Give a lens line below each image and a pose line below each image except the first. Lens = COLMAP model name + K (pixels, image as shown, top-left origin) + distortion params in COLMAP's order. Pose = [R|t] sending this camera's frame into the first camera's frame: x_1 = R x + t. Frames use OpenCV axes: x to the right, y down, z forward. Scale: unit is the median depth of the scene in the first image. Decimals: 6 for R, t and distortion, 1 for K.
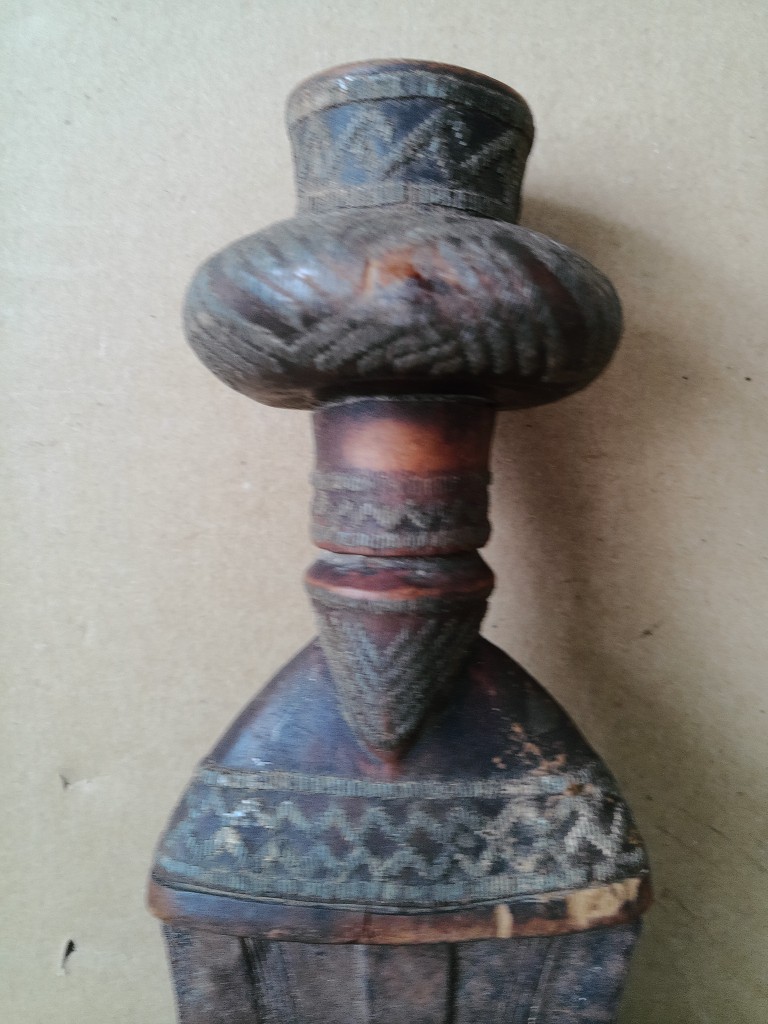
lens RADIAL K [[897.5, 0, 385.3], [0, 897.5, 448.1], [0, 0, 1]] dist [-0.024115, -0.004146]
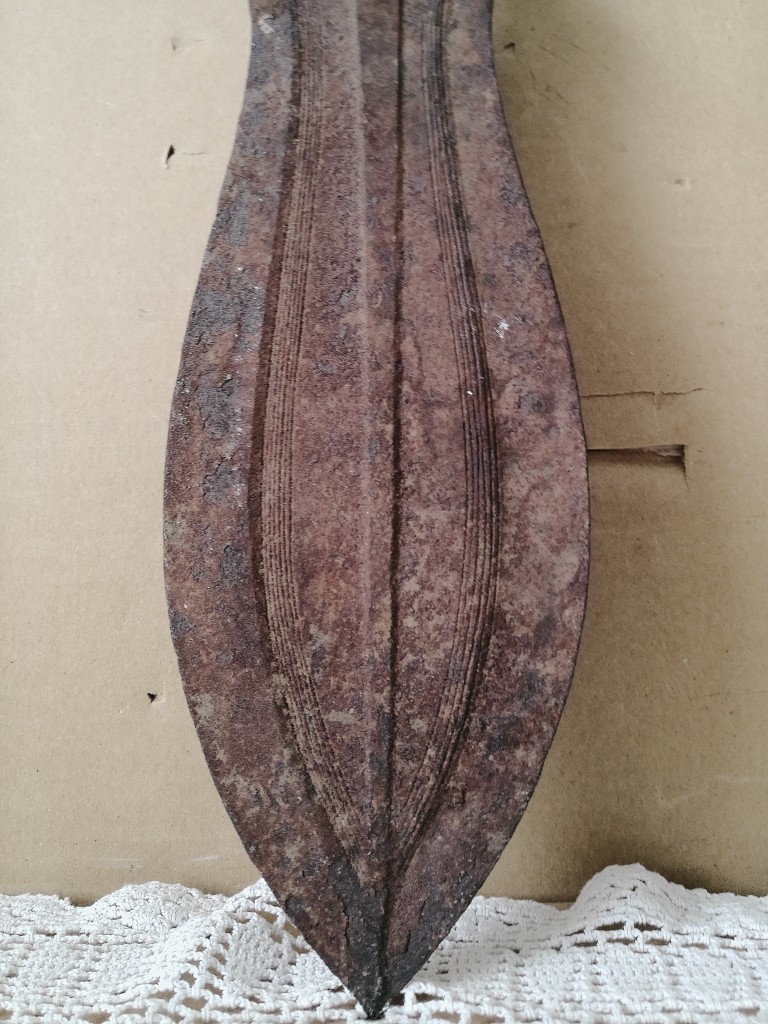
lens RADIAL K [[884.5, 0, 412.3], [0, 884.5, 396.2], [0, 0, 1]] dist [-0.011606, -0.011863]
pose [[0.999811, -0.018762, 0.005053, 0.076569], [0.019399, 0.978760, -0.204091, 1.874588], [-0.001117, 0.204151, 0.978939, -0.621829]]
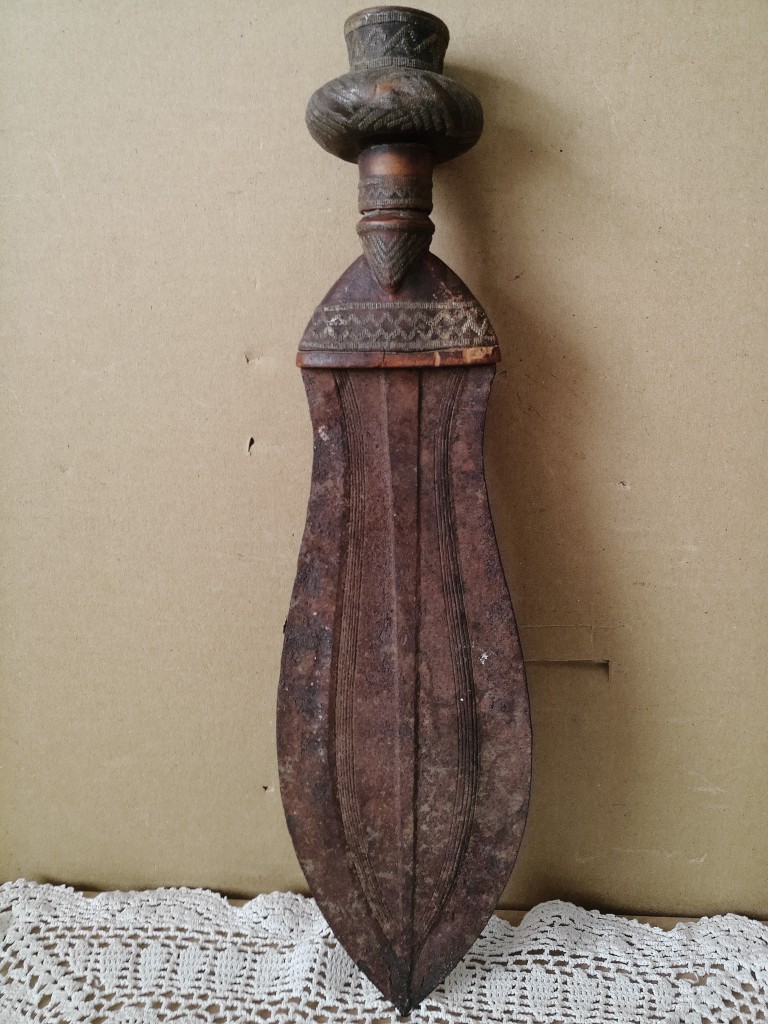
lens RADIAL K [[850.7, 0, 398.0], [0, 850.7, 455.1], [0, 0, 1]] dist [-0.013733, 0.017040]
pose [[0.998957, -0.014029, -0.043463, 0.121537], [0.019220, 0.992417, 0.121408, 0.506623], [0.041430, -0.122117, 0.991651, -1.452766]]
